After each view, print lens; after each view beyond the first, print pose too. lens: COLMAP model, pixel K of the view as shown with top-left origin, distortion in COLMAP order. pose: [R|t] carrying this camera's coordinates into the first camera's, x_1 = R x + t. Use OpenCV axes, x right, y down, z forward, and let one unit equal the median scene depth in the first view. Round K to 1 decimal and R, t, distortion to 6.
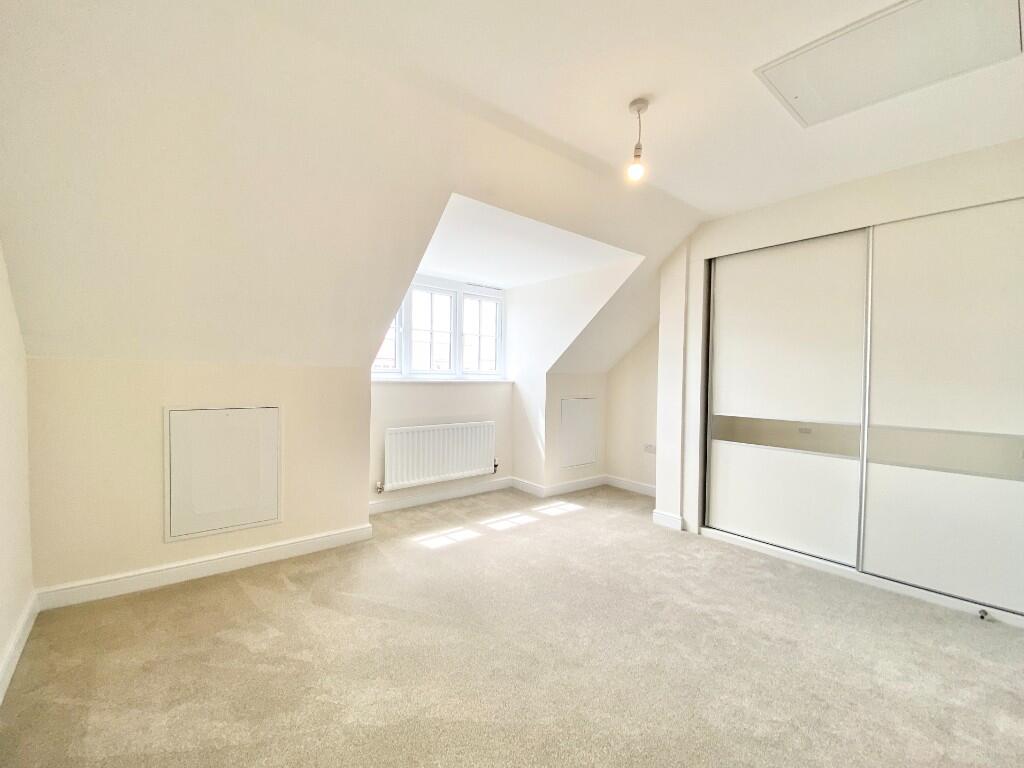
lens RADIAL K [[406.6, 0, 512.0], [0, 406.6, 384.0], [0, 0, 1]] dist [0.031769, -0.023631]
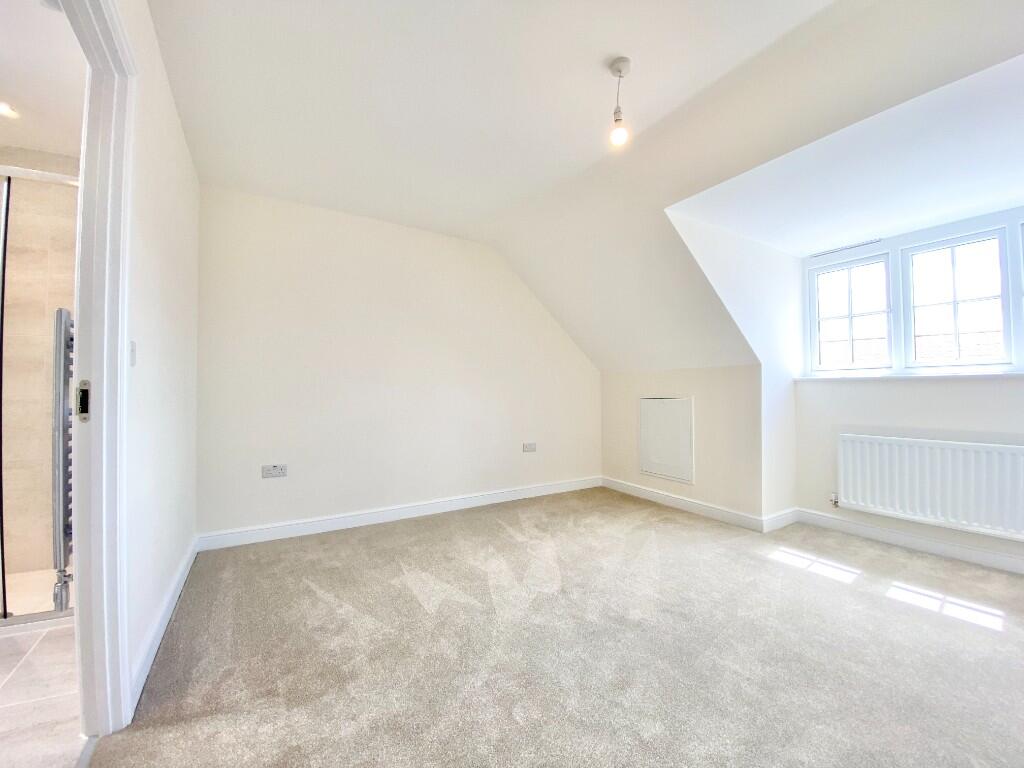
lens RADIAL K [[406.6, 0, 512.0], [0, 406.6, 384.0], [0, 0, 1]] dist [0.031769, -0.023631]
pose [[-0.077912, -0.008753, -0.996922, 0.671054], [-0.003740, 0.999957, -0.008487, 0.014645], [0.996953, 0.003067, -0.077942, 0.417377]]
